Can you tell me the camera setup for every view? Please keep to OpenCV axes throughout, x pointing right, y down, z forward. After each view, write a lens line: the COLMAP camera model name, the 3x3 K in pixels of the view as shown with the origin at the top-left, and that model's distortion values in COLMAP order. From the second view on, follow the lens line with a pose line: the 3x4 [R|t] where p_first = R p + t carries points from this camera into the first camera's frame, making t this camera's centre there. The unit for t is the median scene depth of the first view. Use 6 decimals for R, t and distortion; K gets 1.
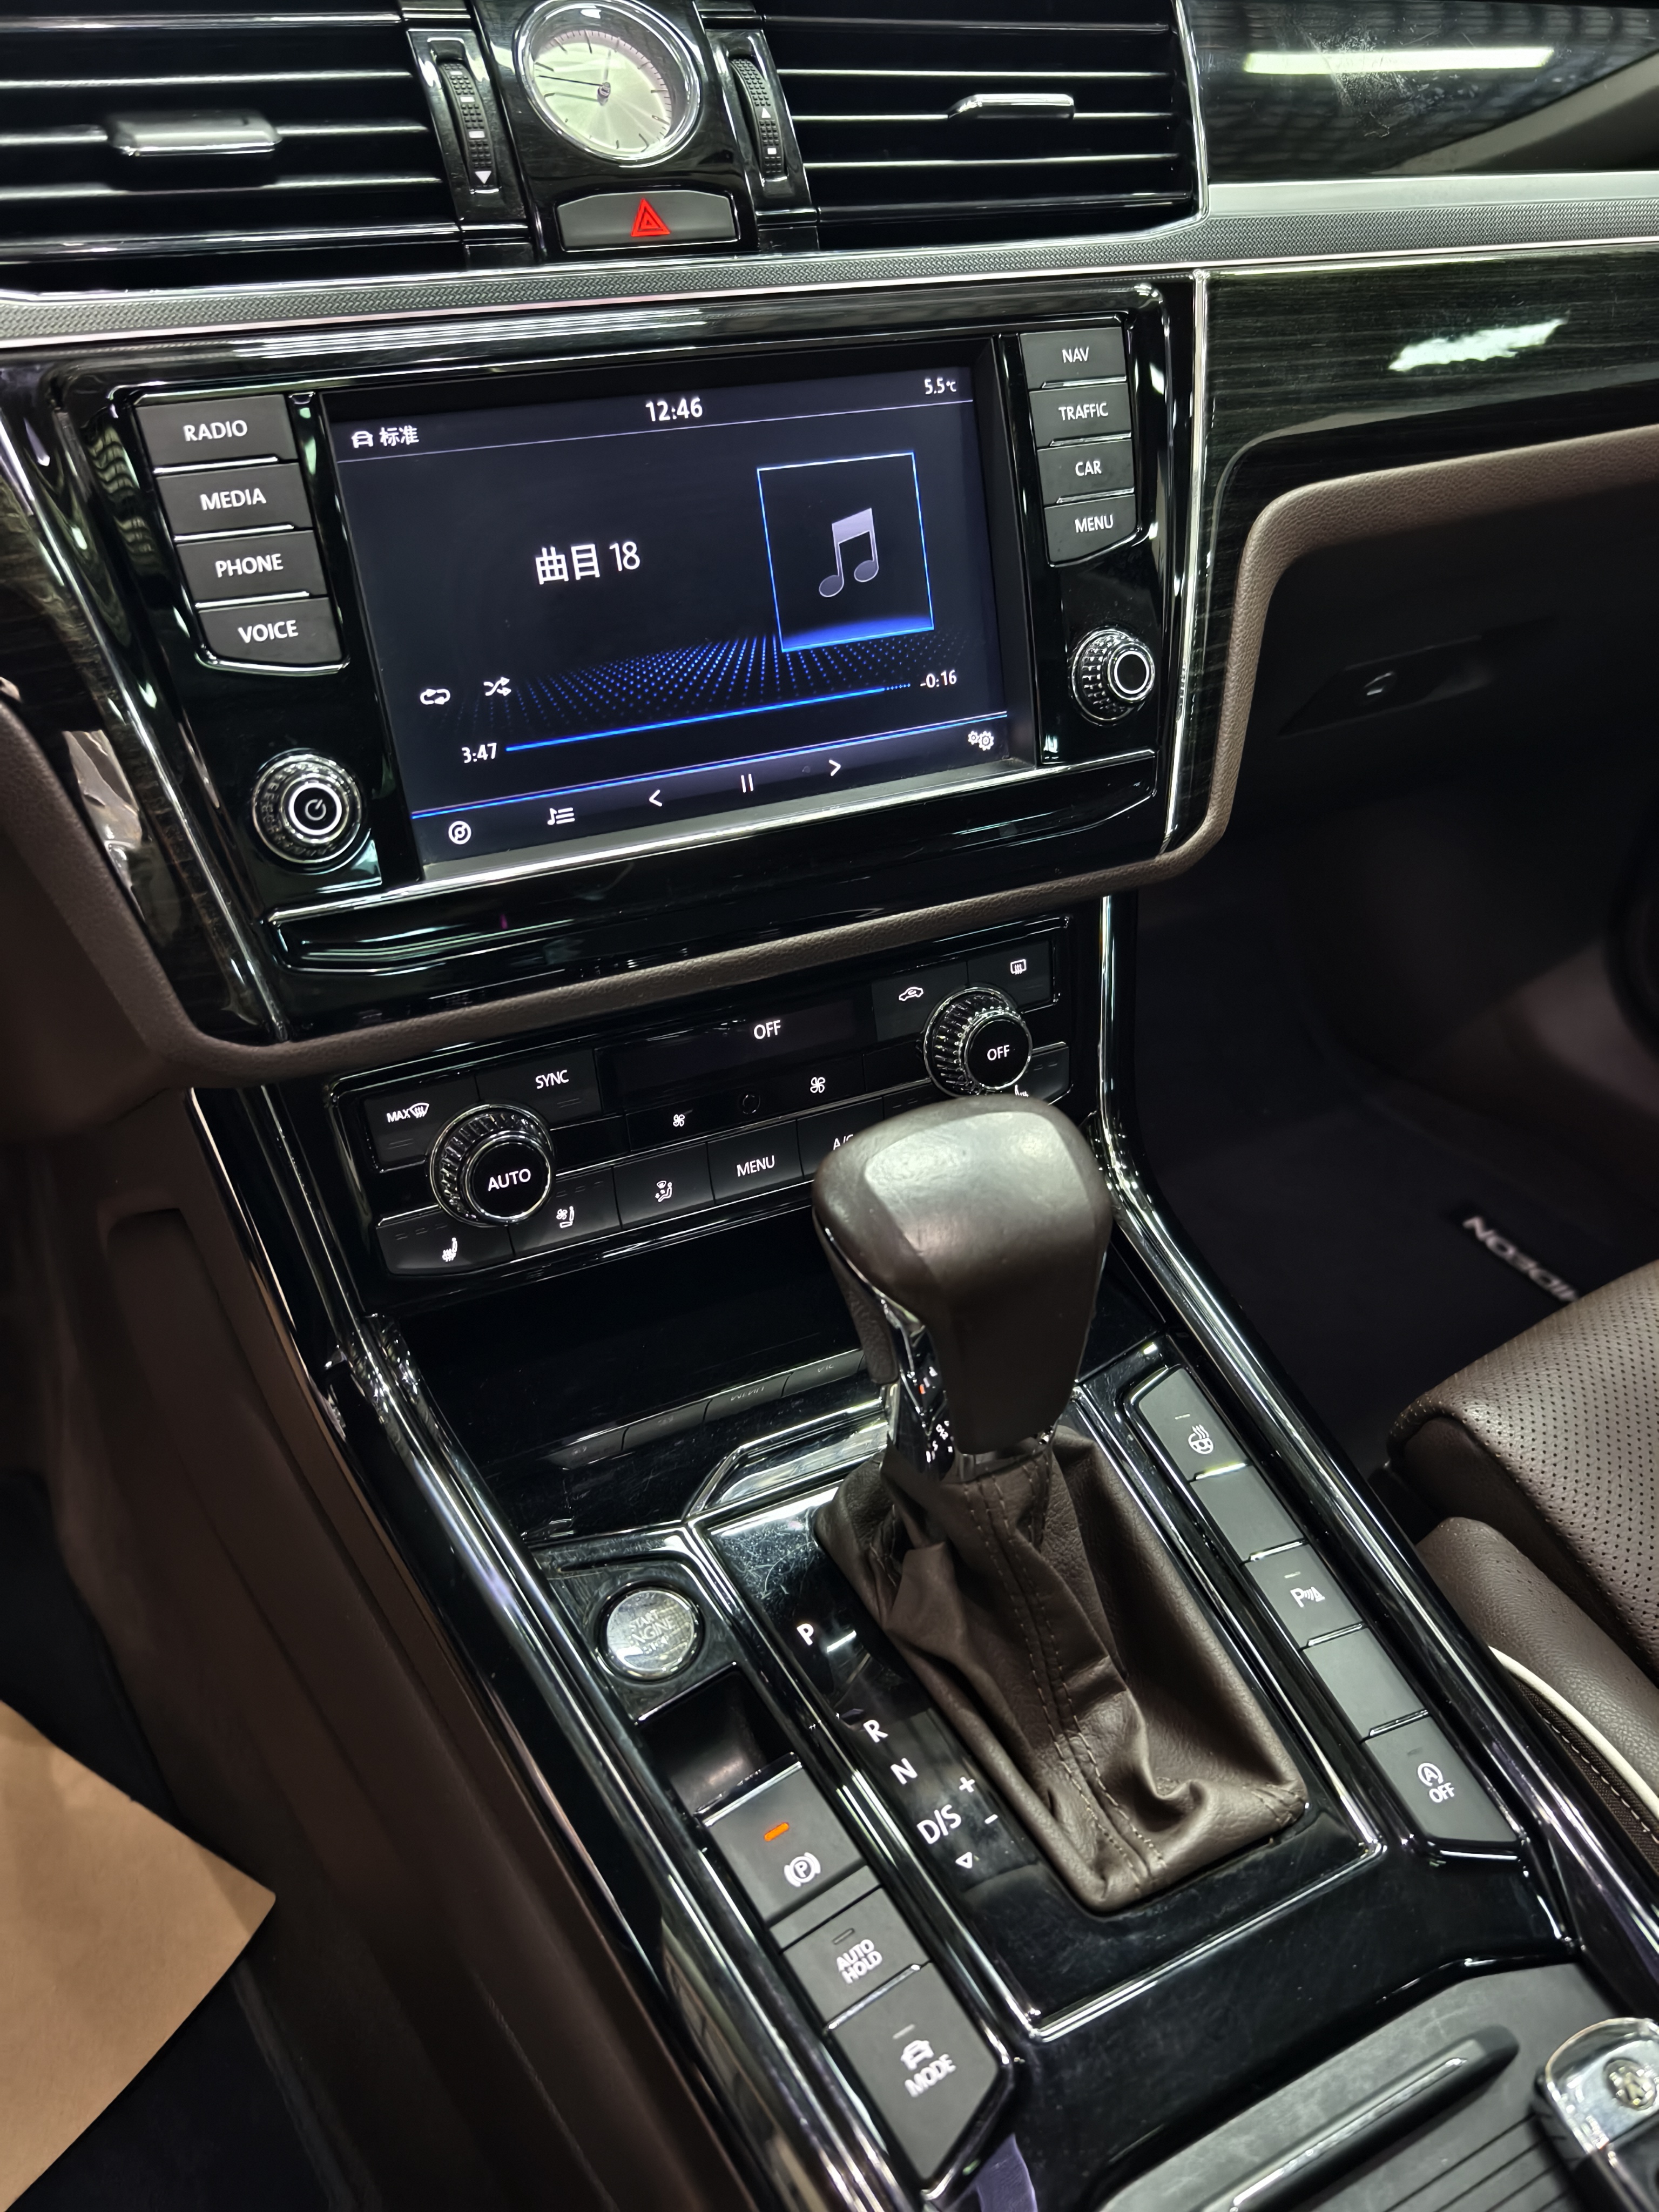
lens RADIAL K [[1857.8, 0, 829.5], [0, 1857.8, 1106.0], [0, 0, 1]] dist [0.003963, -0.001706]
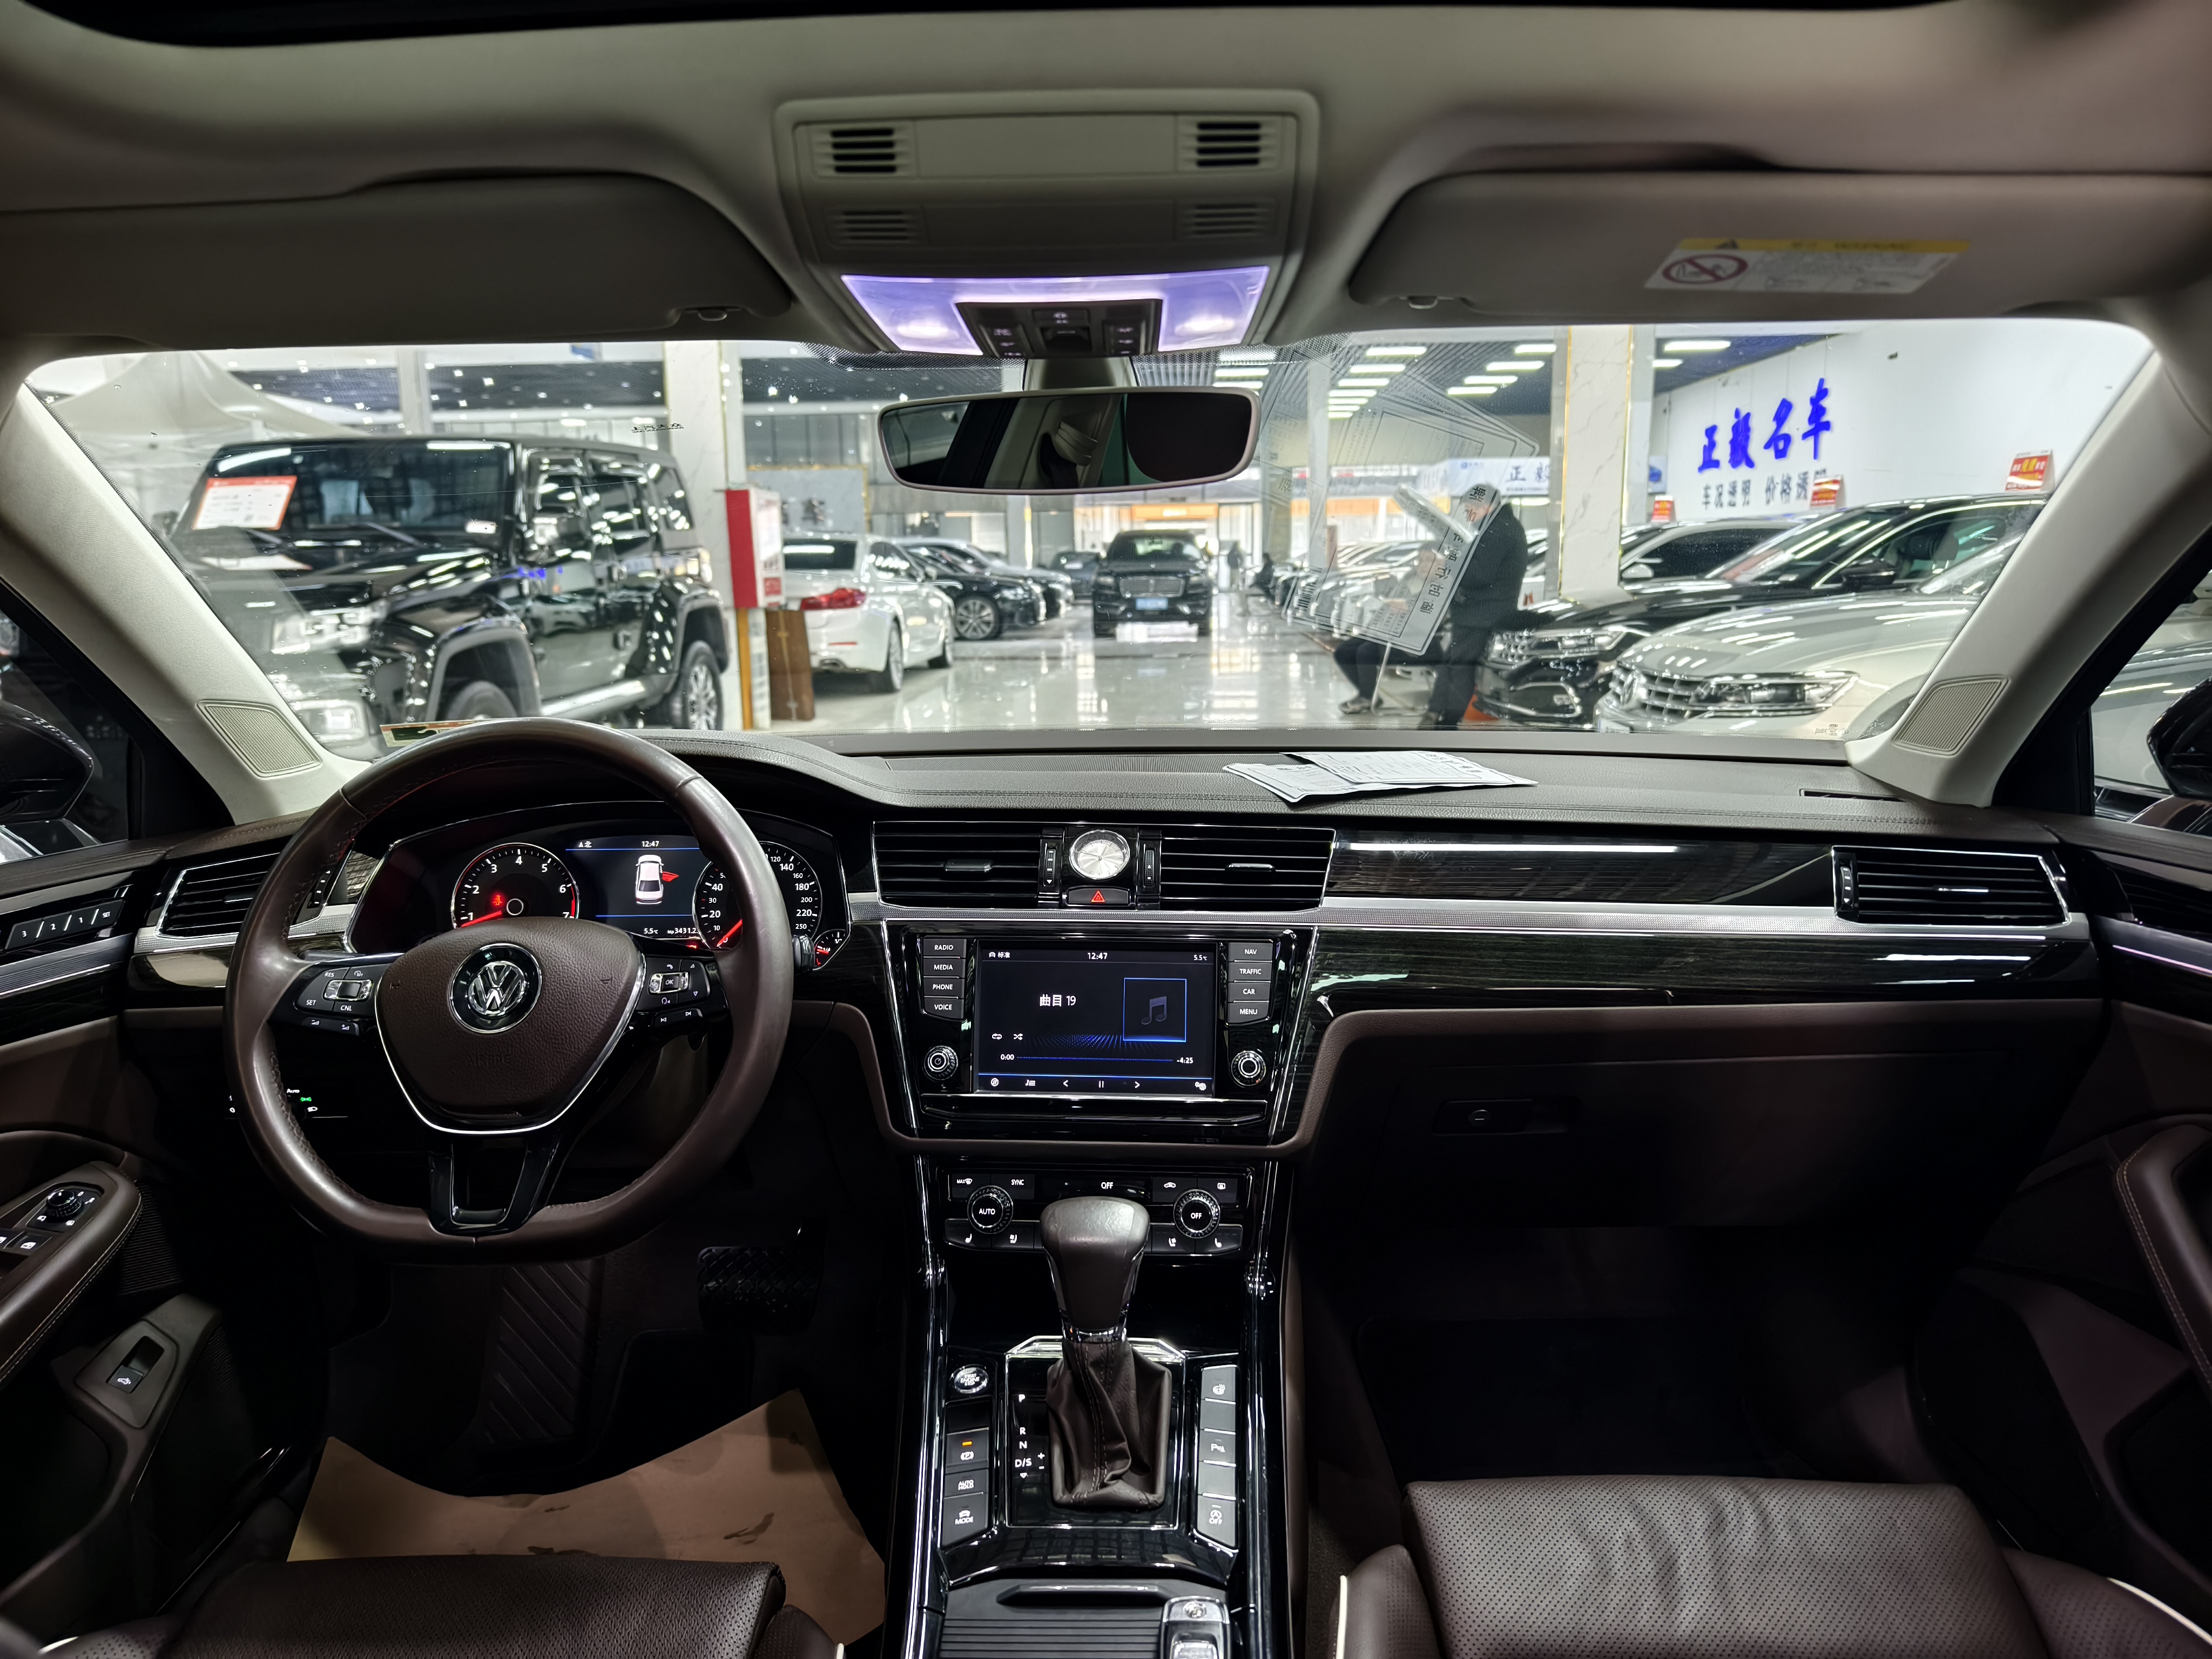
lens RADIAL K [[1490.2, 0, 1106.0], [0, 1490.2, 829.5], [0, 0, 1]] dist [0.042846, 0.000078]
pose [[0.867856, 0.054780, -0.493786, 1.046946], [-0.257510, 0.899571, -0.352790, 0.267851], [0.424870, 0.433326, 0.794805, -0.930838]]
